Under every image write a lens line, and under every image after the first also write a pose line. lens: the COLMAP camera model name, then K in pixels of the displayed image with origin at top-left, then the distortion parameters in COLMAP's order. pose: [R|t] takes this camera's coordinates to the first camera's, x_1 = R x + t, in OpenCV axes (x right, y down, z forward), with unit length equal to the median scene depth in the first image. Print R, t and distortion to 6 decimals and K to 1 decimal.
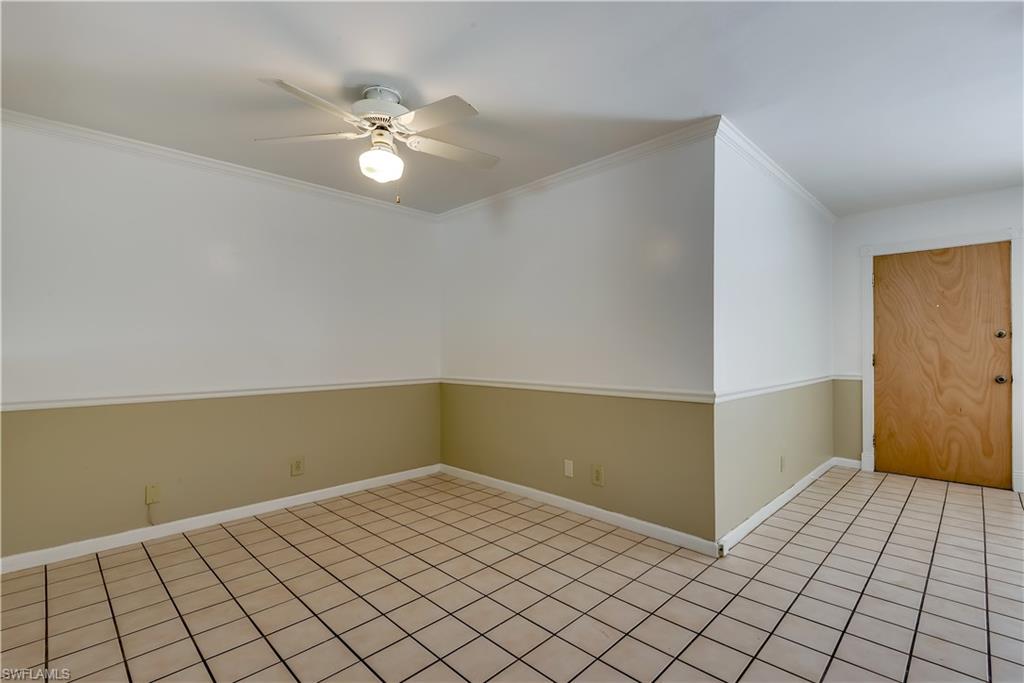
lens RADIAL K [[467.5, 0, 511.4], [0, 467.5, 348.1], [0, 0, 1]] dist [-0.002732, -0.002916]
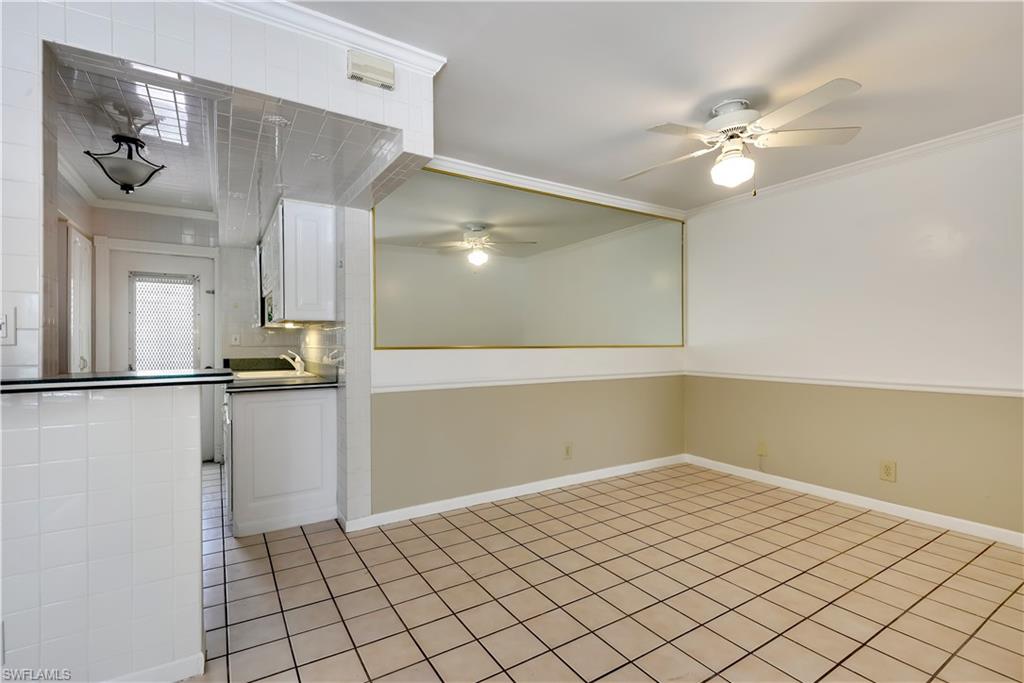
lens RADIAL K [[467.5, 0, 508.5], [0, 467.5, 341.8], [0, 0, 1]] dist [-0.002732, -0.002916]
pose [[-0.230574, 0.004605, -0.973044, 0.578119], [0.005053, 0.999981, 0.003535, -0.005287], [0.973042, -0.004102, -0.230593, 0.478689]]
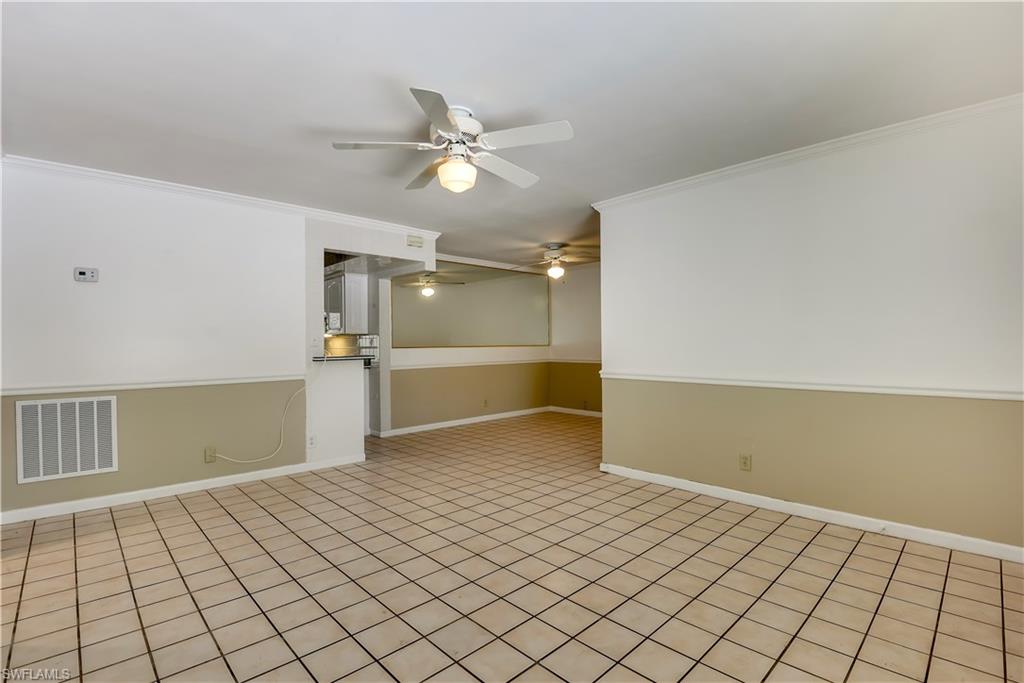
lens RADIAL K [[467.5, 0, 502.8], [0, 467.5, 342.5], [0, 0, 1]] dist [-0.002732, -0.002916]
pose [[-0.045879, 0.002077, -0.998945, 1.472448], [0.013182, 0.999912, 0.001473, -0.007327], [0.998860, -0.013100, -0.045902, 0.529561]]
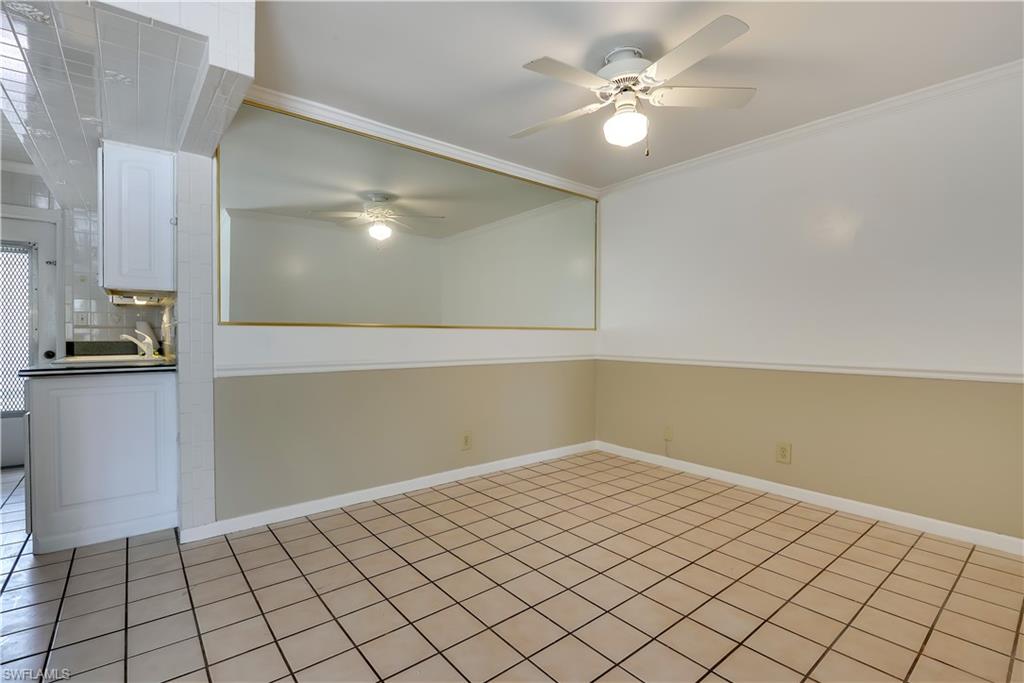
lens RADIAL K [[467.5, 0, 513.2], [0, 467.5, 344.3], [0, 0, 1]] dist [-0.002732, -0.002916]
pose [[-0.104950, 0.026043, -0.994136, 0.472266], [0.000002, 0.999657, 0.026188, 0.019775], [0.994477, 0.002746, -0.104914, 0.561913]]
